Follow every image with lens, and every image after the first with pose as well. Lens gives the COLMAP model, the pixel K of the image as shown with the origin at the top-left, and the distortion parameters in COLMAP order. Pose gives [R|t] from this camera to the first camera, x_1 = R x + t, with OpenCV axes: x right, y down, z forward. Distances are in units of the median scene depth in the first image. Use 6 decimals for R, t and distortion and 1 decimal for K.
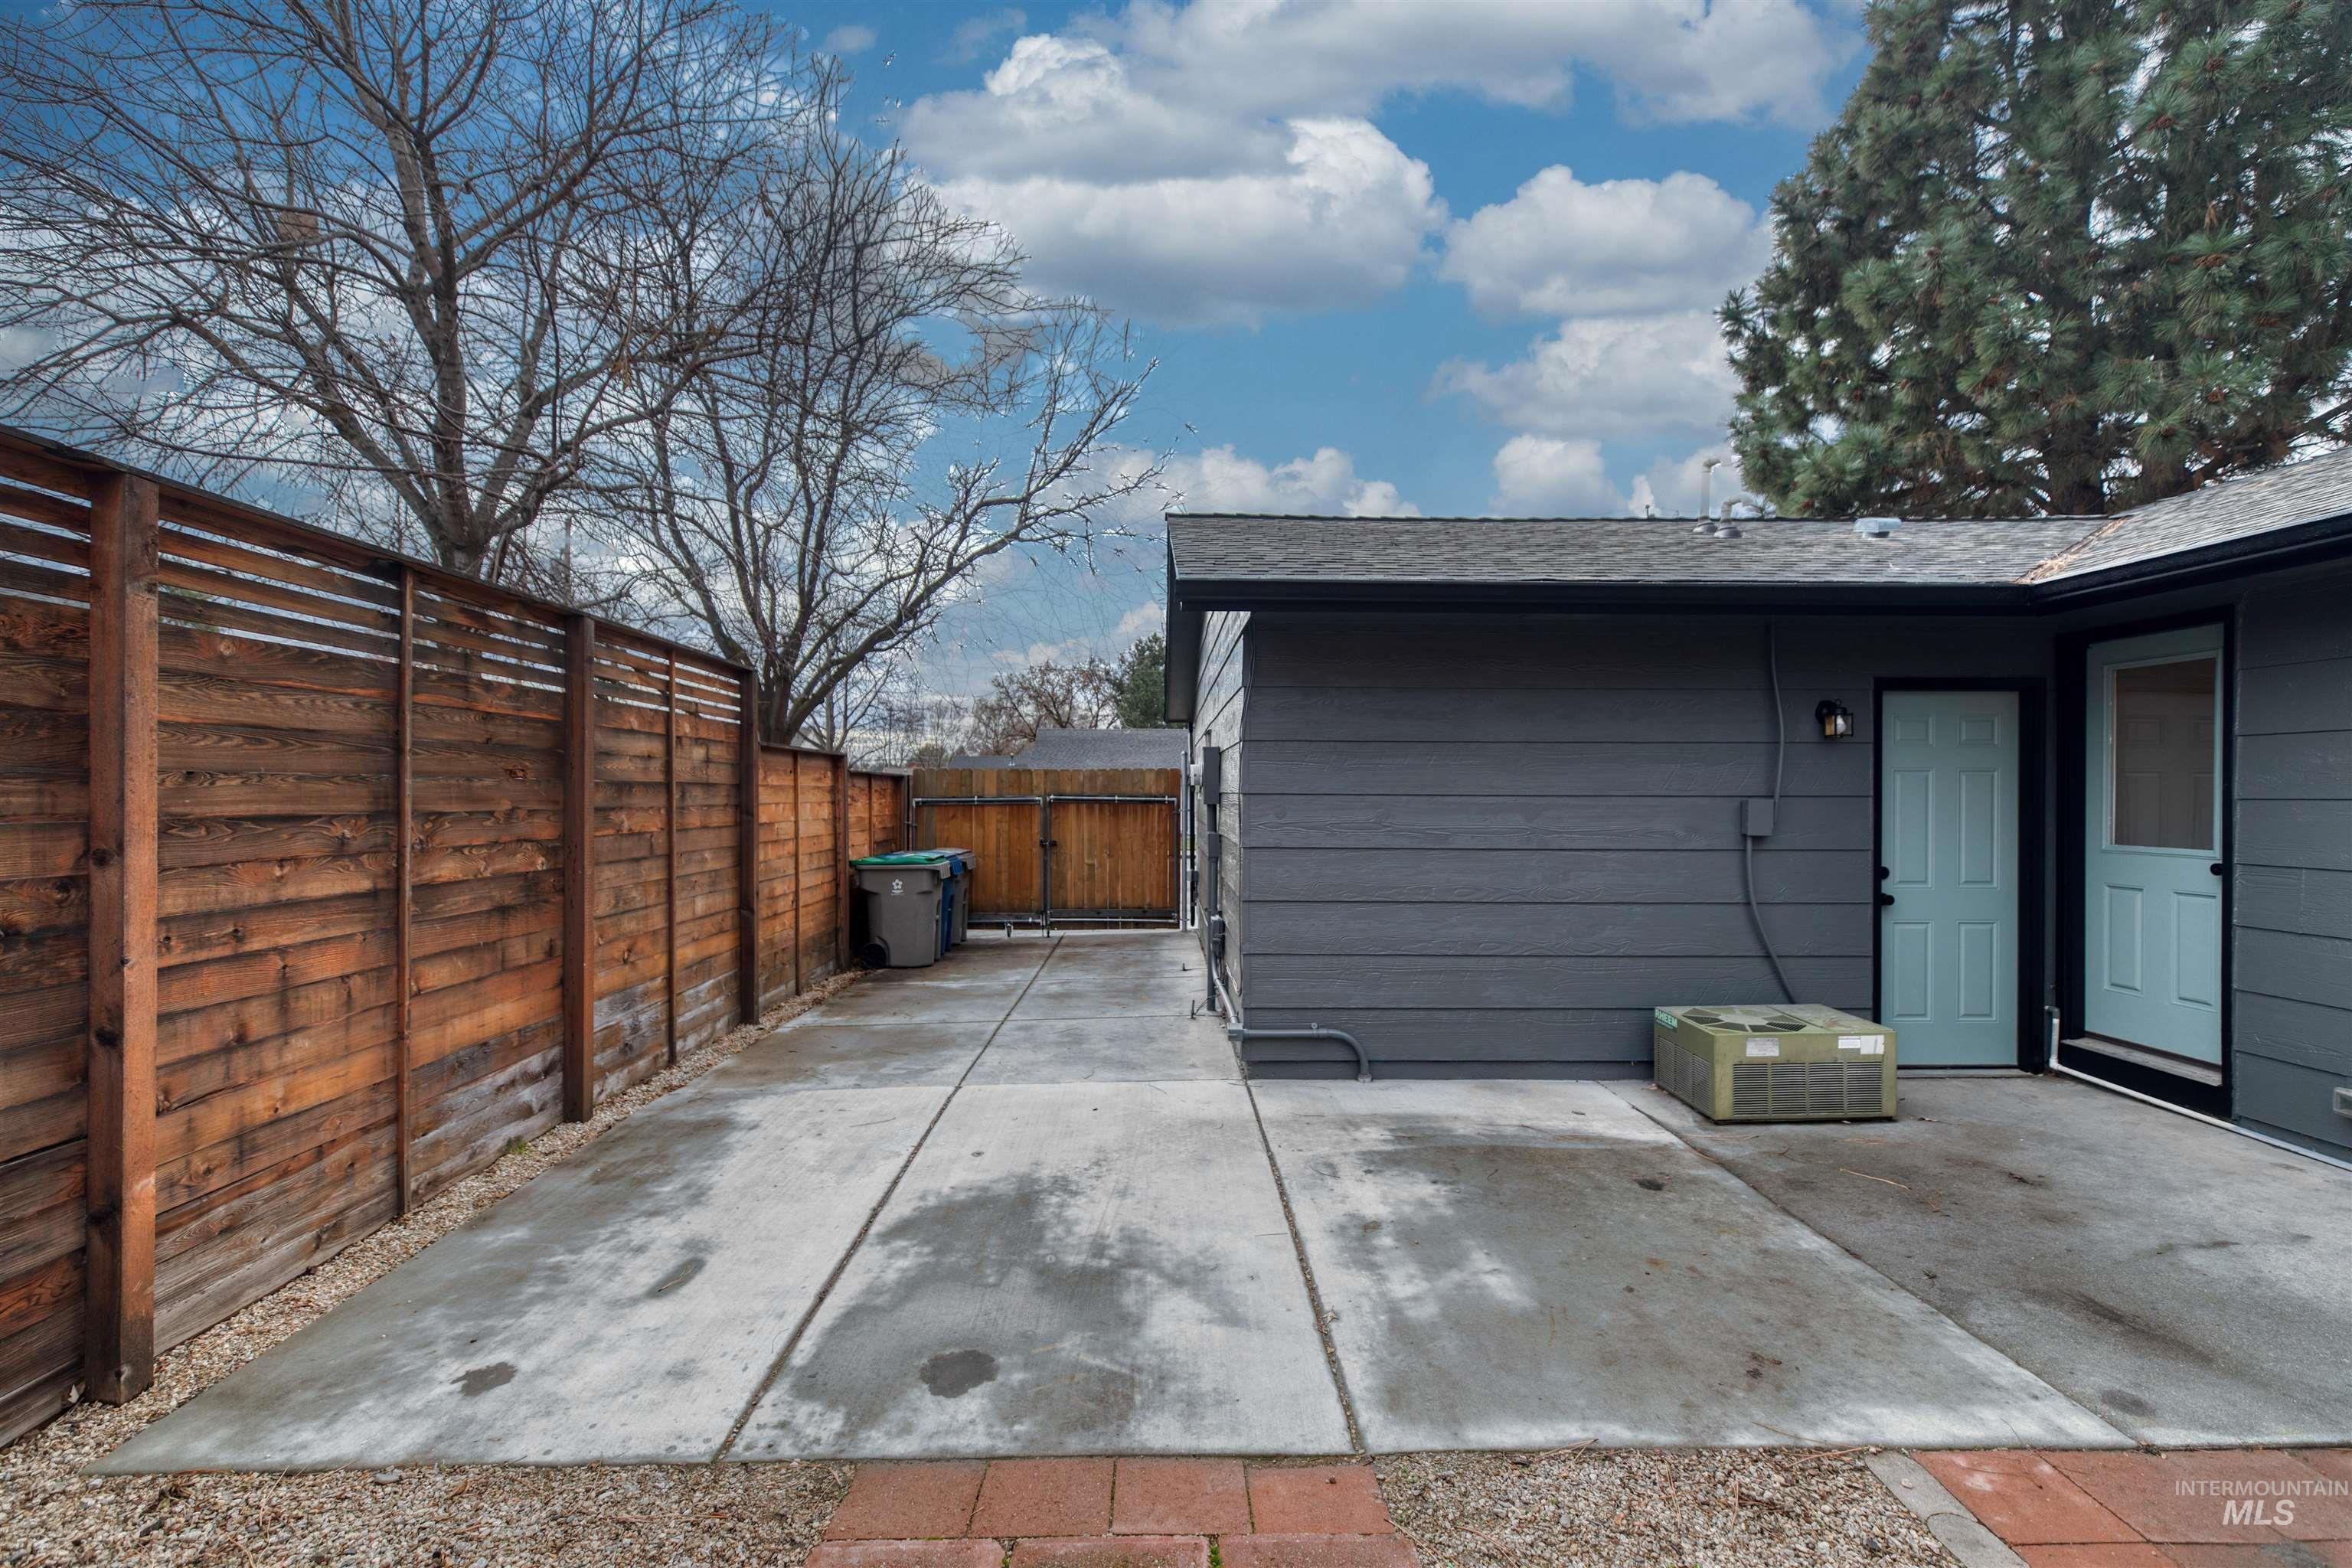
lens RADIAL K [[1053.8, 0, 1183.1], [0, 1053.8, 778.3], [0, 0, 1]] dist [0.003540, -0.000053]
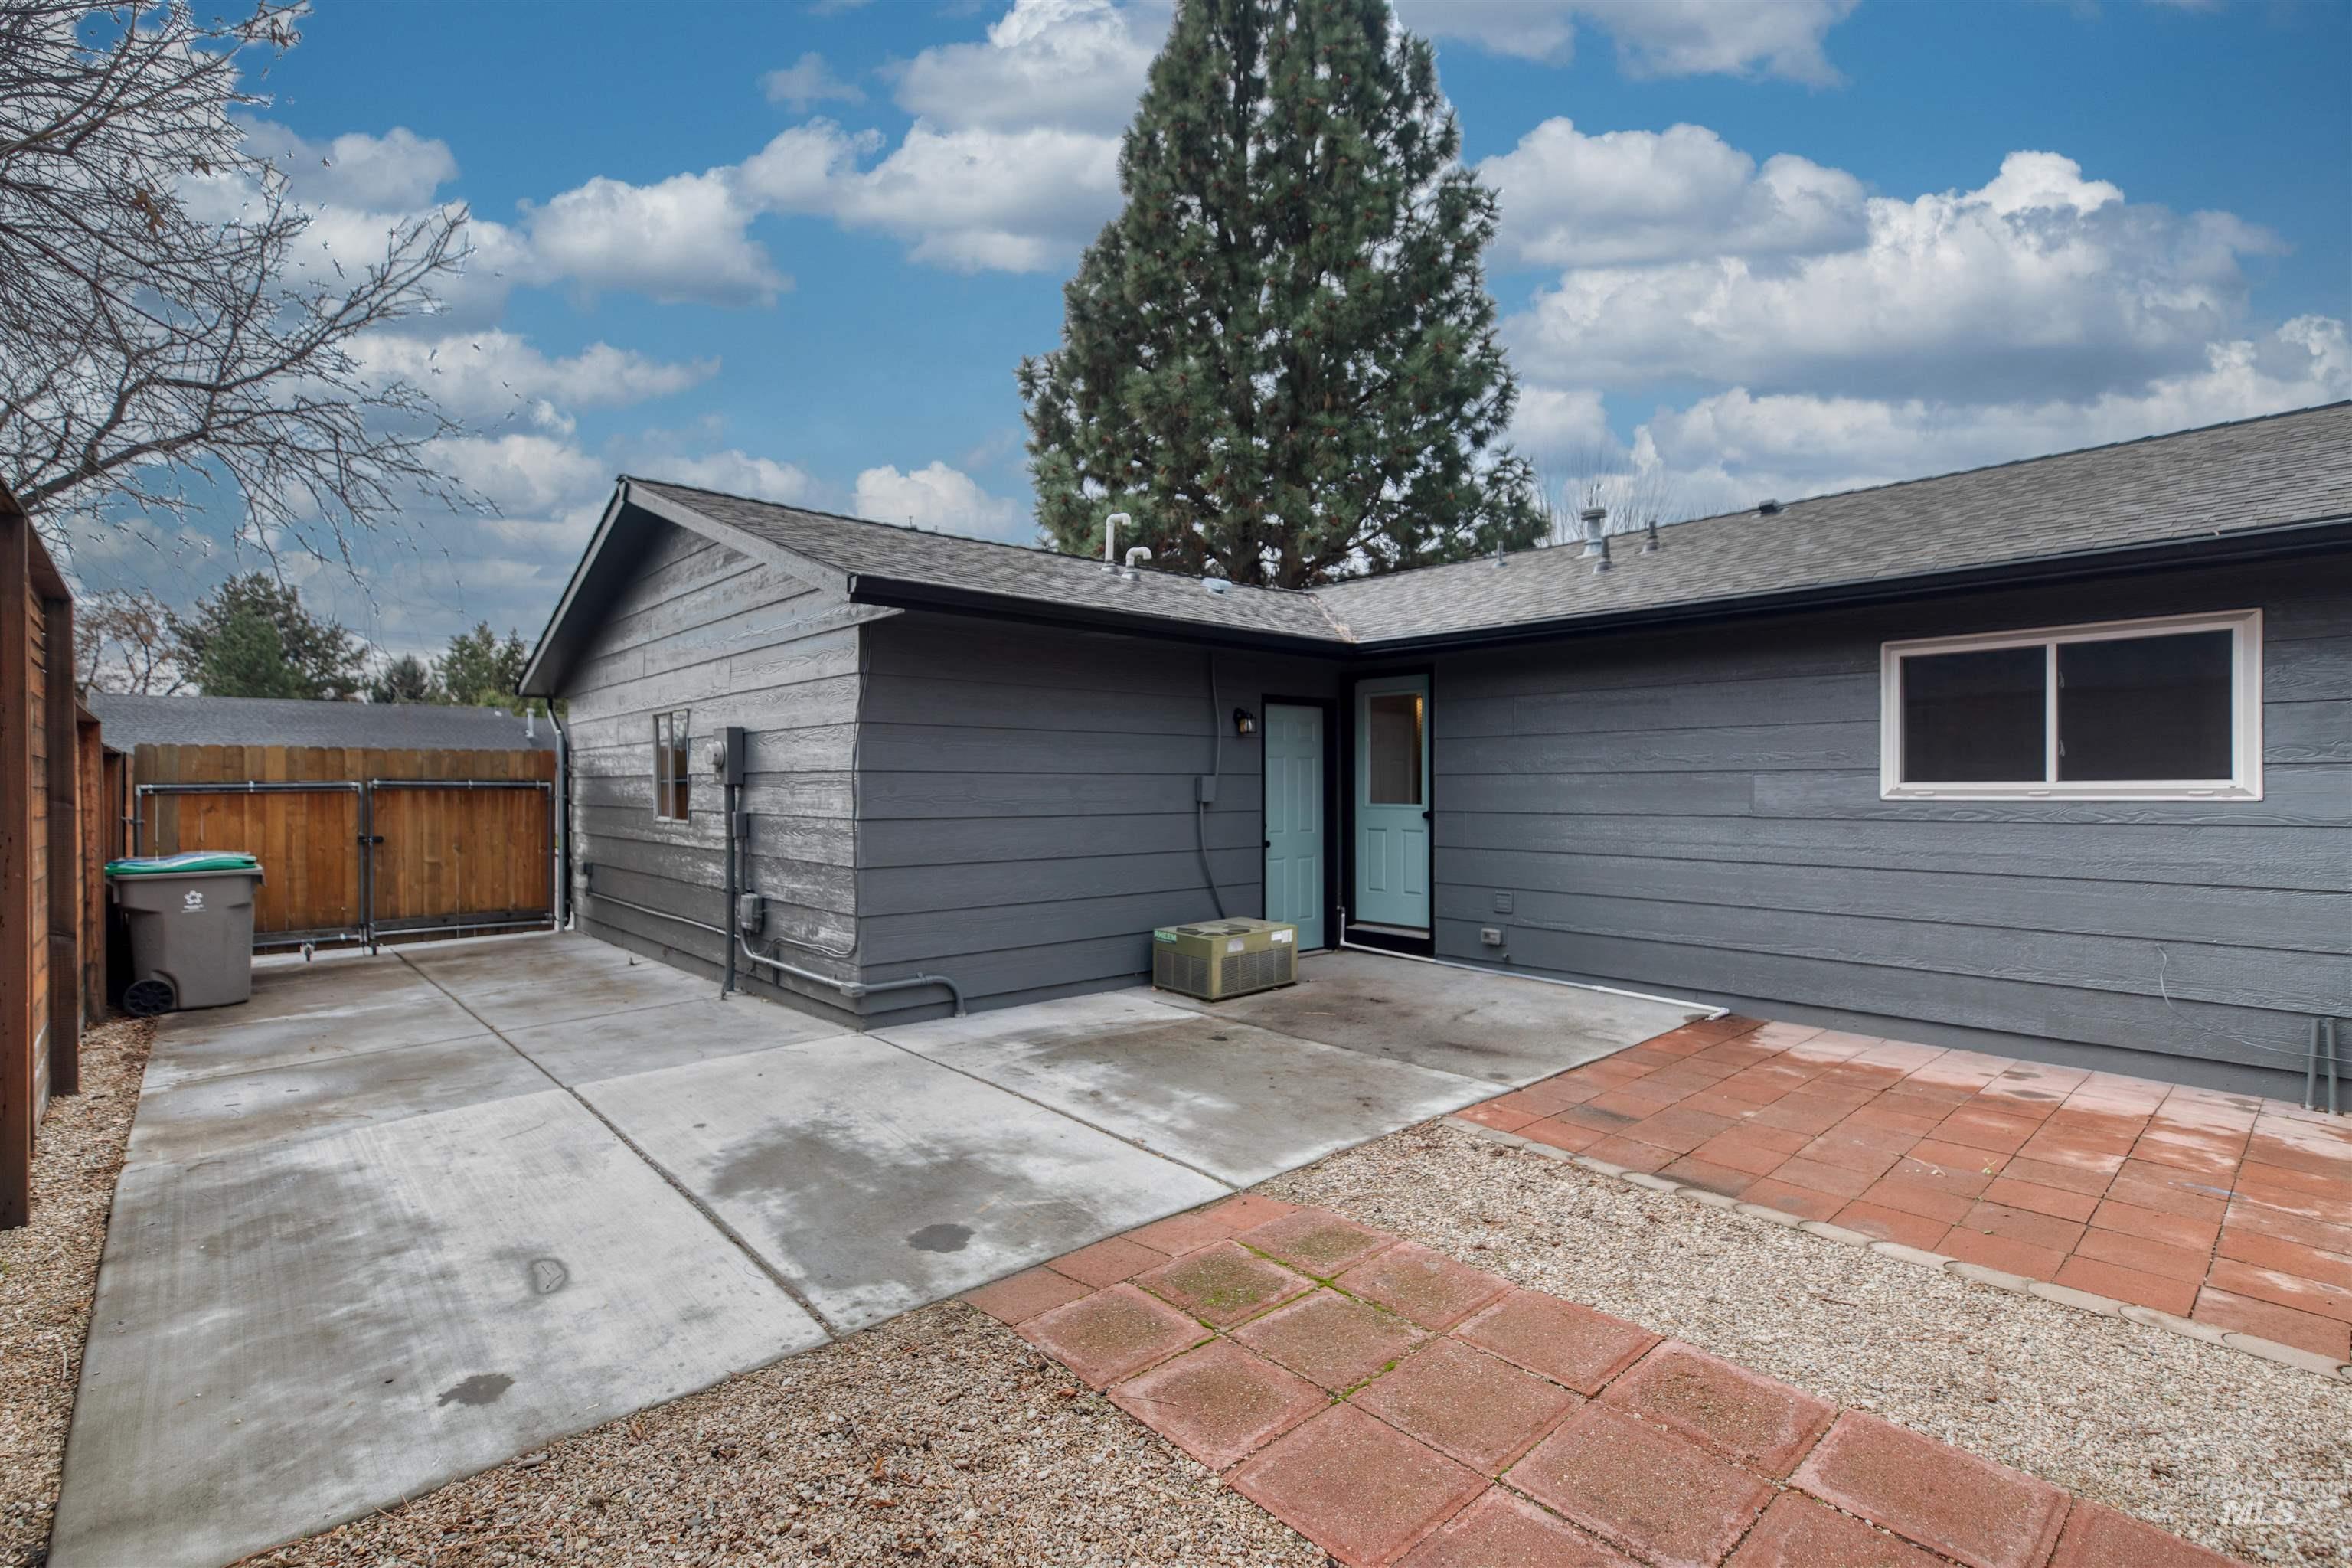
lens RADIAL K [[1057.8, 0, 1183.9], [0, 1057.8, 755.1], [0, 0, 1]] dist [0.003563, -0.000249]
pose [[0.757419, 0.013060, 0.652798, -0.521193], [-0.004551, 0.999881, -0.014723, 0.016399], [-0.652913, 0.008181, 0.757389, -0.069392]]
